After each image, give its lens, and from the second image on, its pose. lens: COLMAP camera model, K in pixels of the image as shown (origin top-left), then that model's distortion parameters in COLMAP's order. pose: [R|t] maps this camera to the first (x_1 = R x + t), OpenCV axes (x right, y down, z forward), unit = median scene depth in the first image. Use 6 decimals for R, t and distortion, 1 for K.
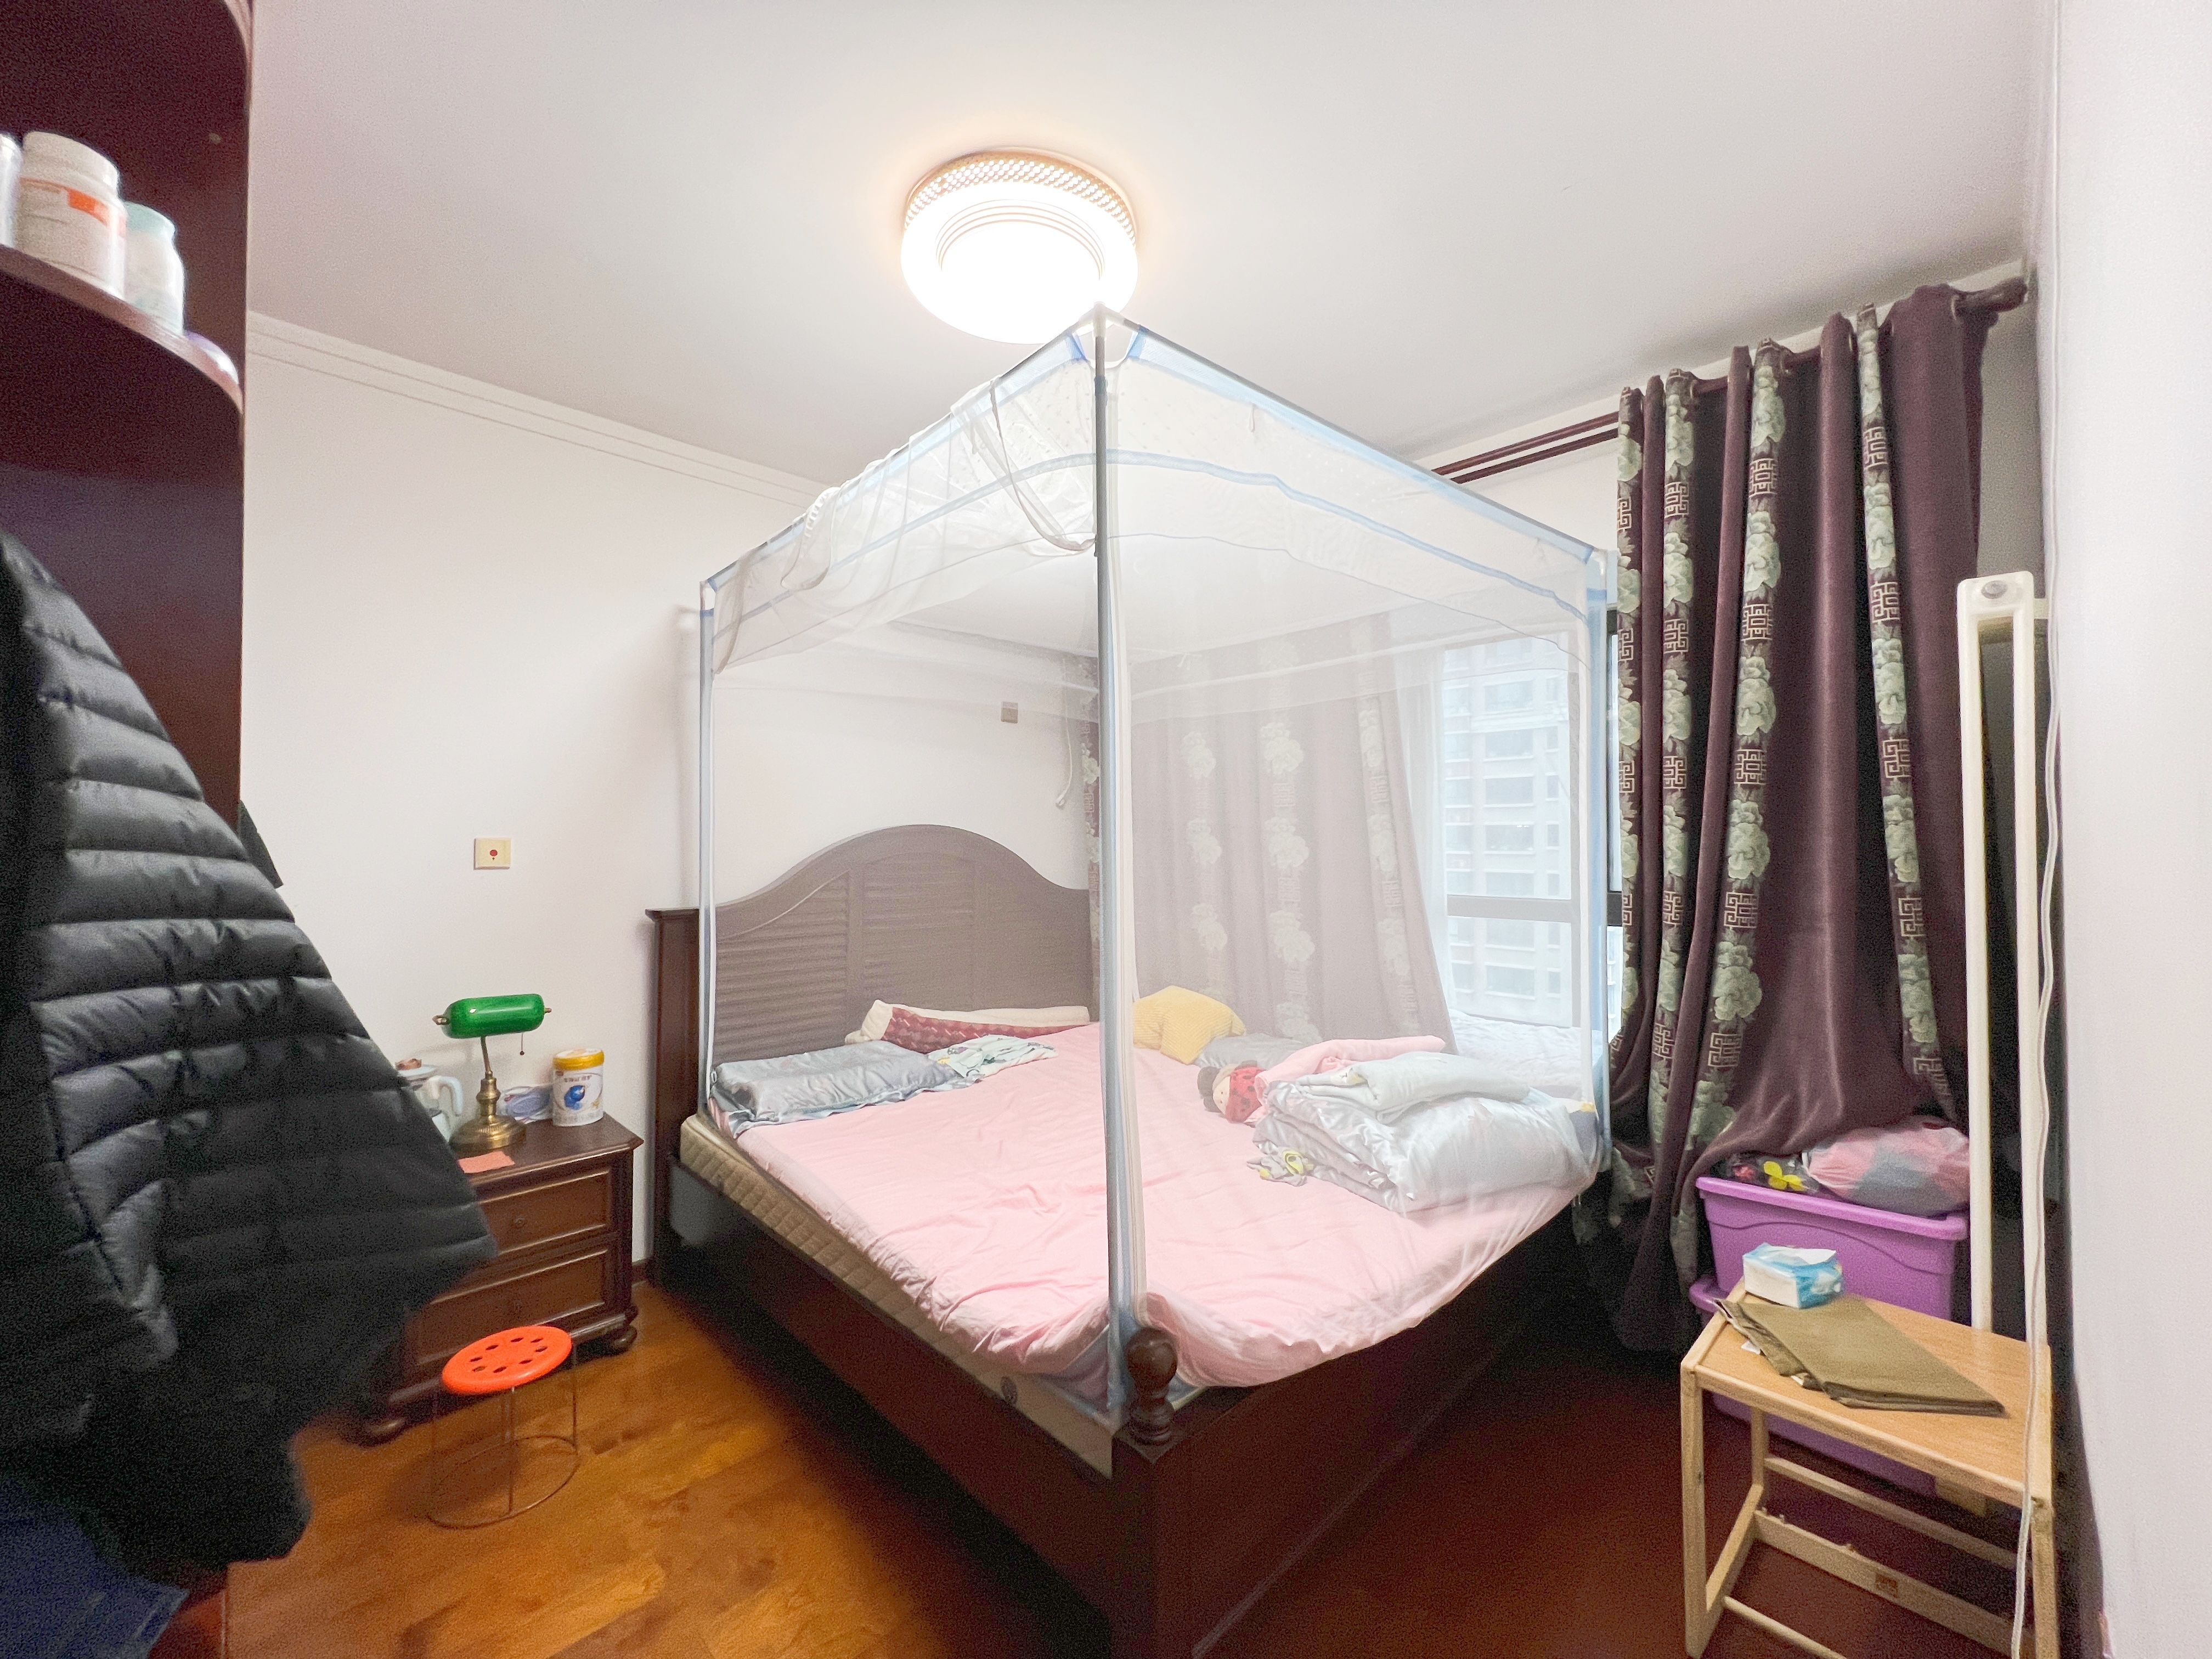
lens RADIAL K [[883.4, 0, 1094.2], [0, 883.4, 829.7], [0, 0, 1]] dist [0.003706, 0.000116]
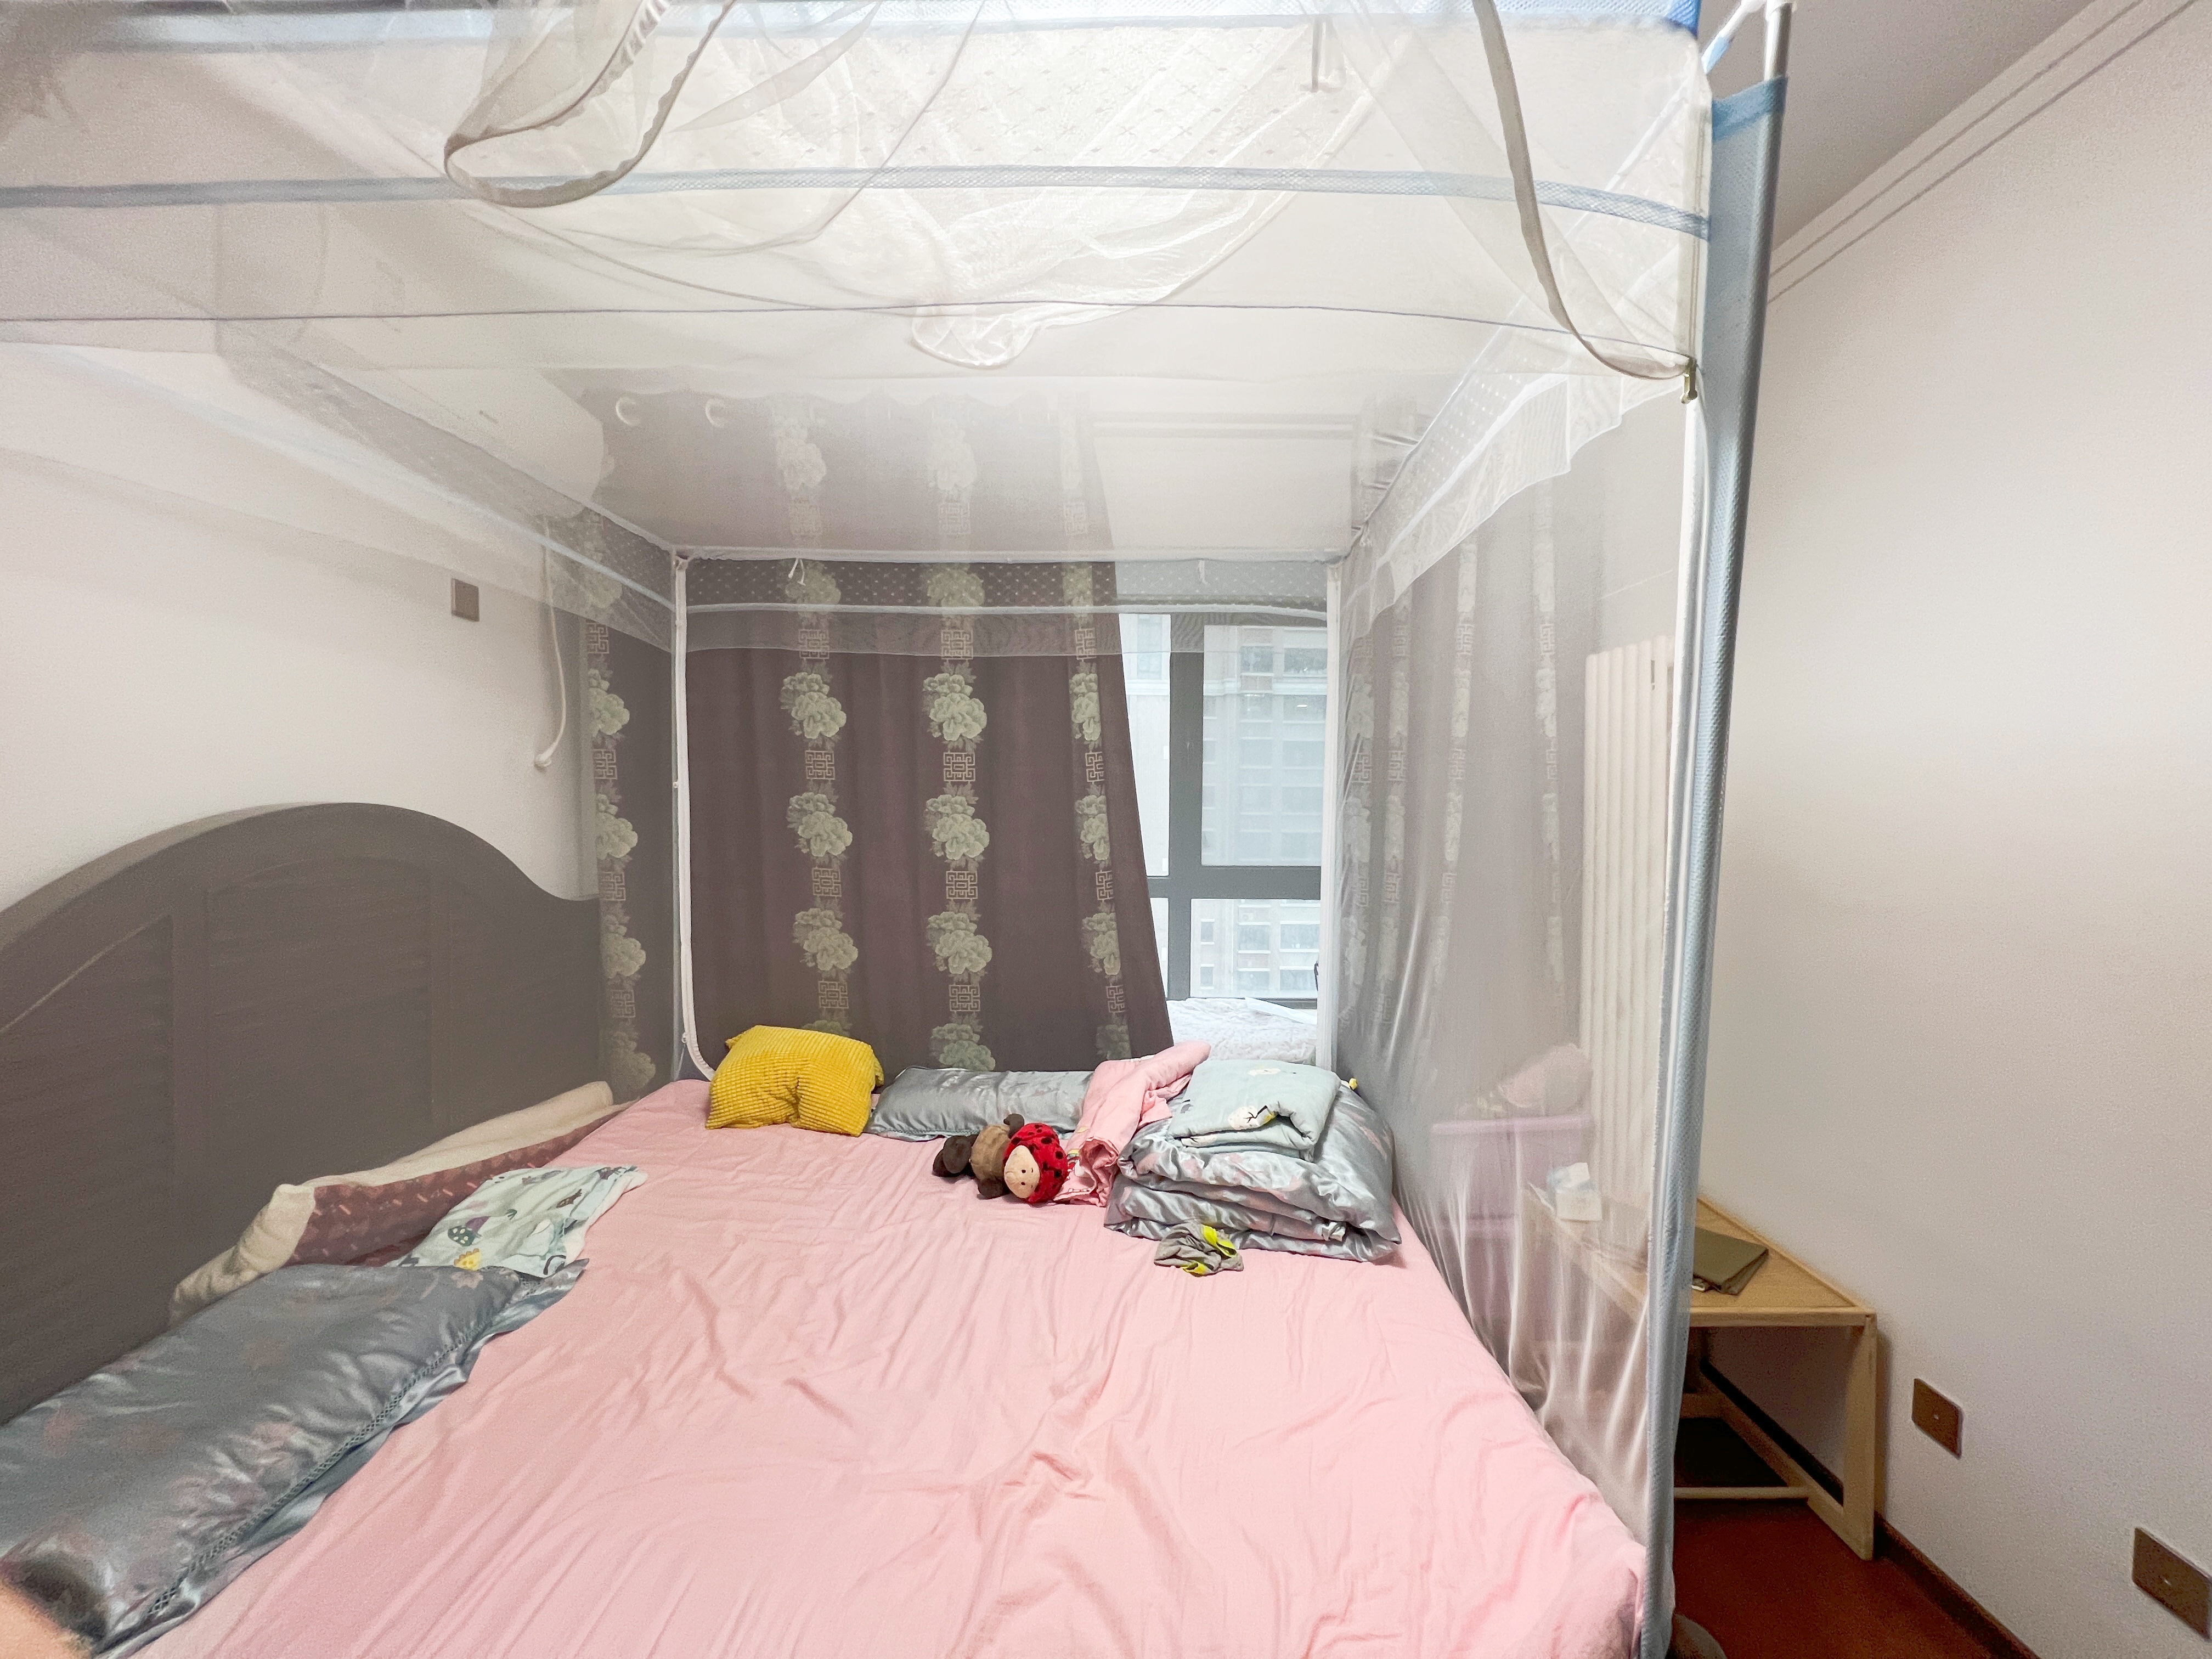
lens RADIAL K [[883.4, 0, 1107.3], [0, 883.4, 831.1], [0, 0, 1]] dist [0.003706, 0.000116]
pose [[0.675736, -0.020551, 0.736857, -0.285875], [-0.015063, 0.999018, 0.041676, -0.017375], [-0.736989, -0.039261, 0.674763, 0.369281]]
